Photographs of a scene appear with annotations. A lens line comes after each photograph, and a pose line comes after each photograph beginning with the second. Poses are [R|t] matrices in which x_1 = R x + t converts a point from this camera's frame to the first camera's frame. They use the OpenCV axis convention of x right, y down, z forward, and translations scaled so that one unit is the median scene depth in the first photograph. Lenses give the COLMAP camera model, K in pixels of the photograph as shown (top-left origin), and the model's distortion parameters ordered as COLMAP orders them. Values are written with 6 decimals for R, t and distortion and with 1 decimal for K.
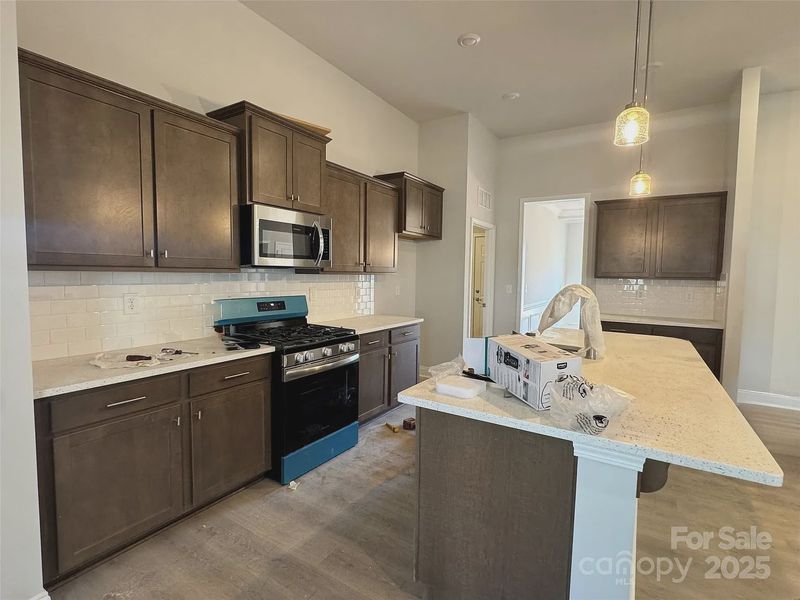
lens RADIAL K [[392.9, 0, 400.0], [0, 392.9, 300.0], [0, 0, 1]] dist [-0.002895, -0.000967]
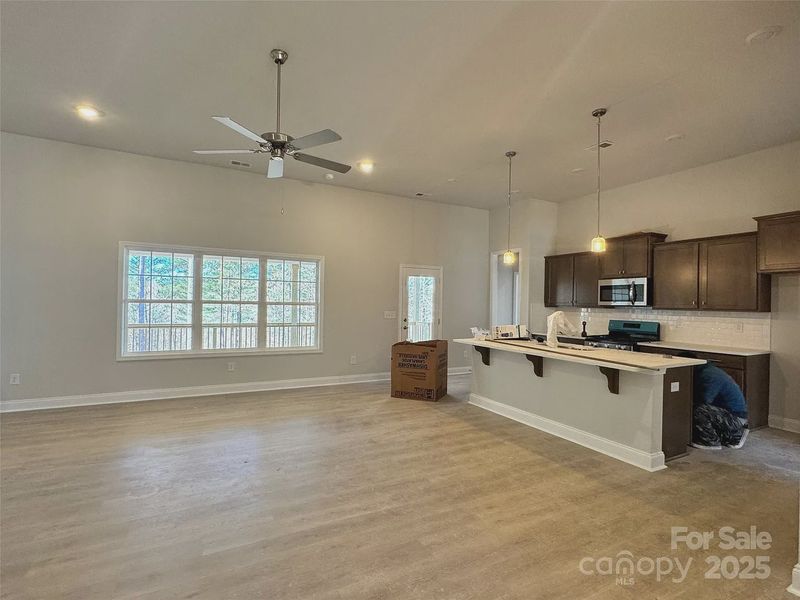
lens RADIAL K [[392.9, 0, 400.0], [0, 392.9, 300.0], [0, 0, 1]] dist [-0.002895, -0.000967]
pose [[-0.511573, -0.039434, -0.858334, 4.812184], [-0.100456, 0.994841, 0.014167, -0.055947], [0.853347, 0.093472, -0.512895, 2.390851]]
